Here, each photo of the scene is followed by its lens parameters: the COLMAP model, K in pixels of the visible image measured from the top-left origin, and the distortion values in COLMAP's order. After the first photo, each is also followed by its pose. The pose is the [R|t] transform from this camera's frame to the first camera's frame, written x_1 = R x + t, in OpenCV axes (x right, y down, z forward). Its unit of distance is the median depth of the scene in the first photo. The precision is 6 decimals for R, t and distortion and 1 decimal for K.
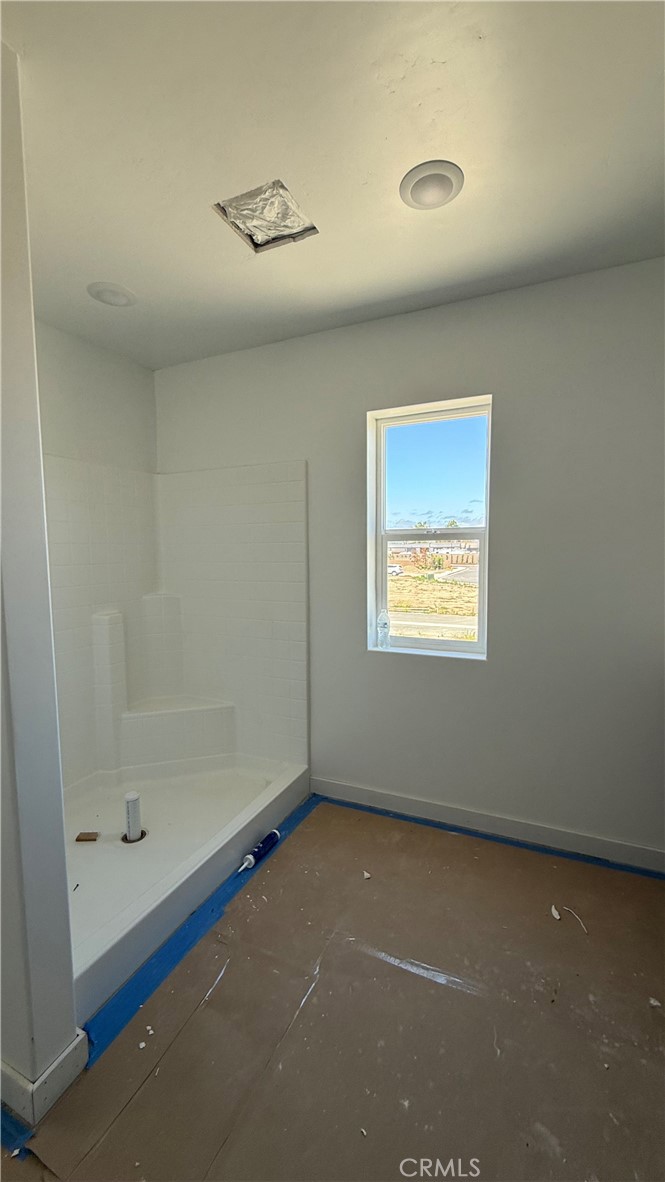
lens RADIAL K [[466.8, 0, 332.5], [0, 466.8, 591.0], [0, 0, 1]] dist [0.001492, 0.000145]
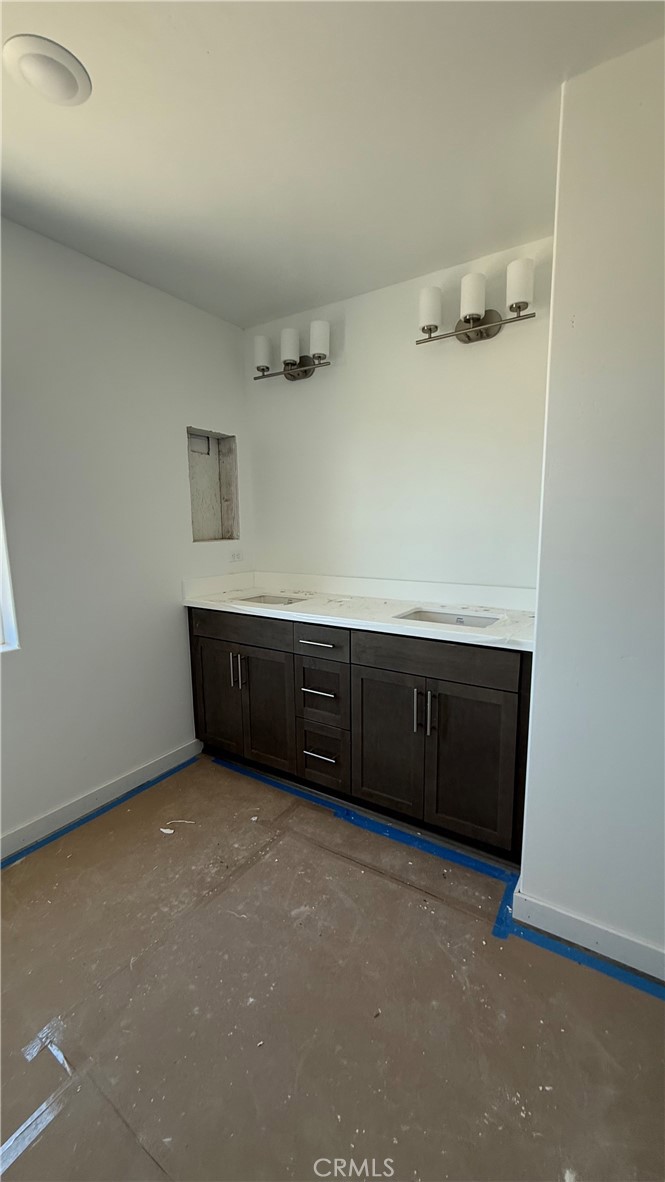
lens RADIAL K [[466.8, 0, 332.5], [0, 466.8, 591.0], [0, 0, 1]] dist [0.001492, 0.000145]
pose [[0.149681, -0.133595, 0.979667, -0.581065], [0.093229, 0.988322, 0.120531, -0.006752], [-0.984329, 0.073292, 0.160388, 0.400946]]
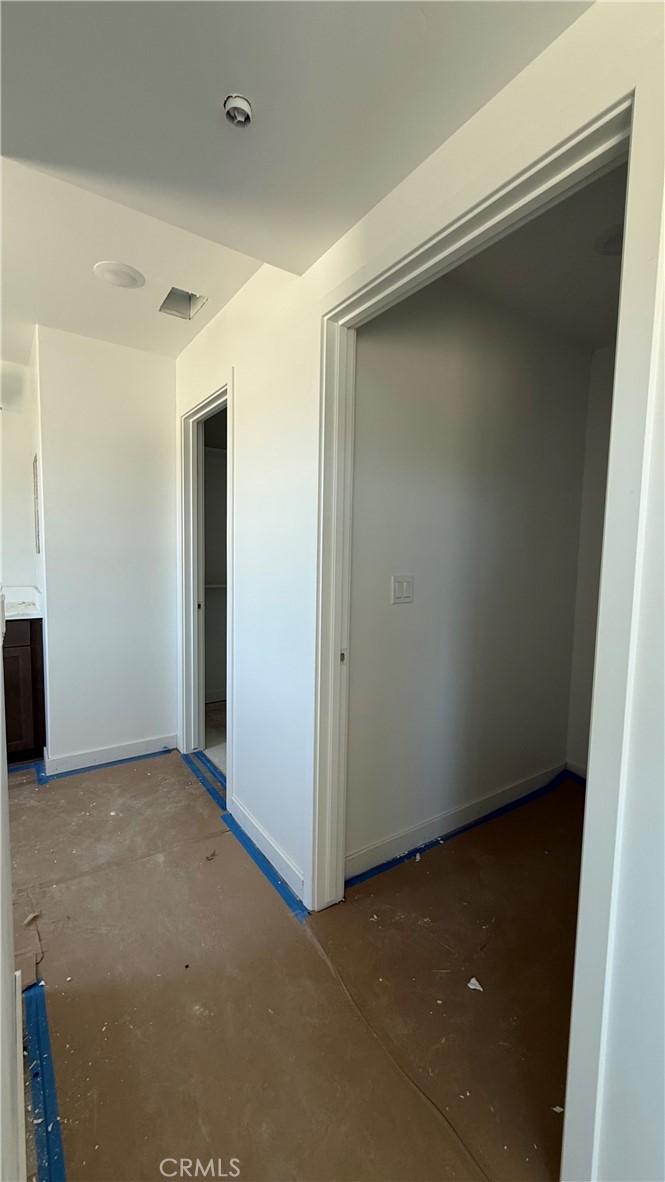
lens RADIAL K [[466.8, 0, 332.5], [0, 466.8, 591.0], [0, 0, 1]] dist [0.001492, 0.000145]
pose [[-0.858713, -0.052146, 0.509797, -1.341581], [0.030166, 0.987941, 0.151865, -0.038853], [-0.511569, 0.145787, -0.846784, 1.034262]]
